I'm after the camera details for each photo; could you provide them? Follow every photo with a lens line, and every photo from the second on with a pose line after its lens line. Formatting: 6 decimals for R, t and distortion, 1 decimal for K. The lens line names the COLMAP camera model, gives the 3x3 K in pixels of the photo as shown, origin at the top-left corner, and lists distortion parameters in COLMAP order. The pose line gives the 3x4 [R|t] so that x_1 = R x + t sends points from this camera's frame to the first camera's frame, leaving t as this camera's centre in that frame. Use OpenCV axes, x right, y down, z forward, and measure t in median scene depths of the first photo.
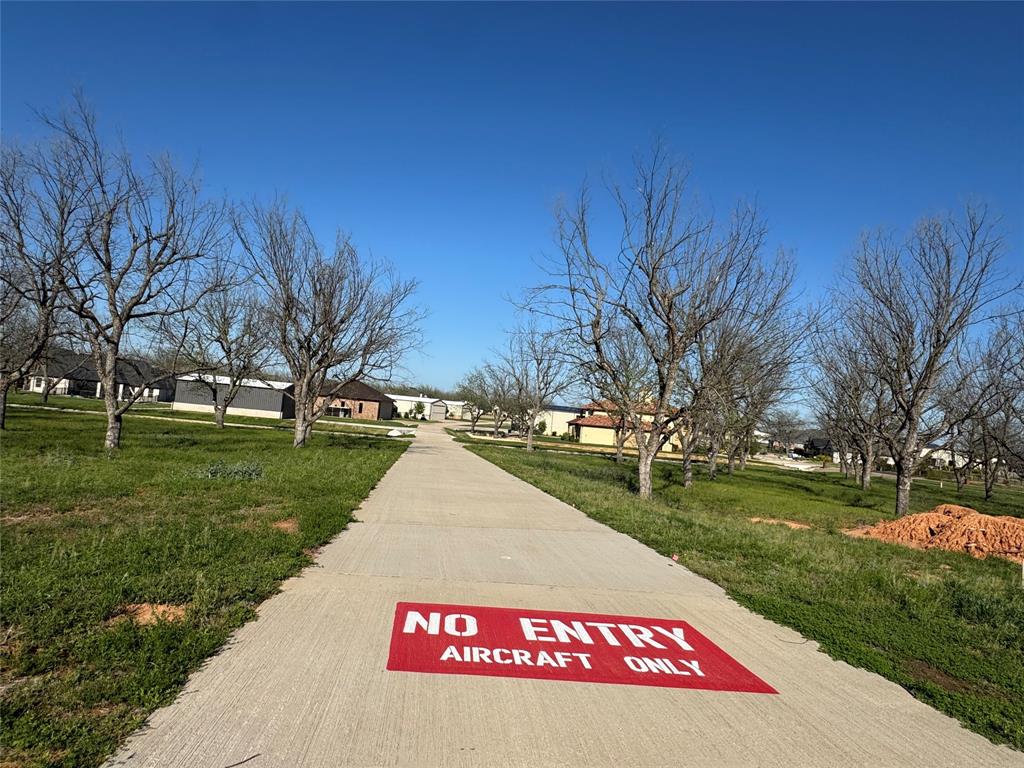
lens RADIAL K [[584.6, 0, 512.0], [0, 584.6, 384.0], [0, 0, 1]] dist [-0.003380, -0.000733]
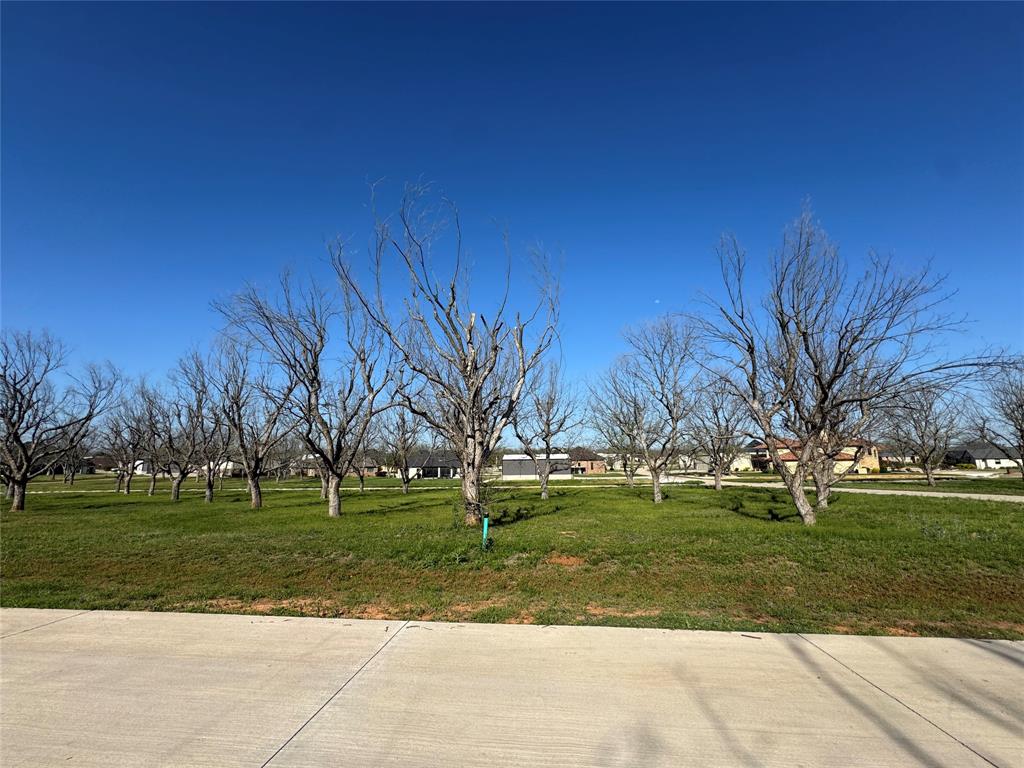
lens RADIAL K [[409.4, 0, 510.0], [0, 409.4, 383.4], [0, 0, 1]] dist [-0.001896, 0.000059]
pose [[0.973361, -0.145926, -0.176844, -0.545771], [0.119023, 0.980837, -0.154245, -0.058965], [0.195963, 0.129088, 0.972077, -0.091311]]
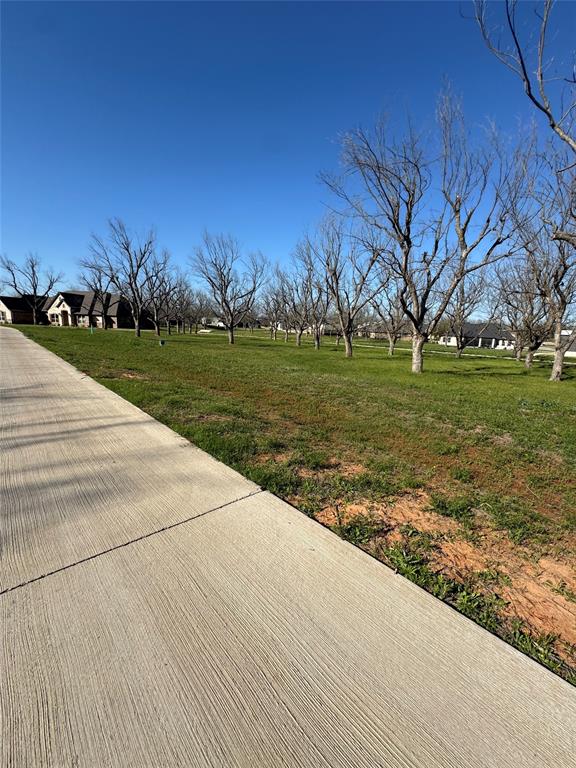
lens RADIAL K [[306.3, 0, 288.0], [0, 306.3, 384.0], [0, 0, 1]] dist [-0.003633, 0.000115]
pose [[0.622084, 0.073890, -0.779456, -0.632396], [0.059178, 0.988252, 0.140913, -0.056110], [0.780711, -0.133786, 0.610403, -0.030751]]
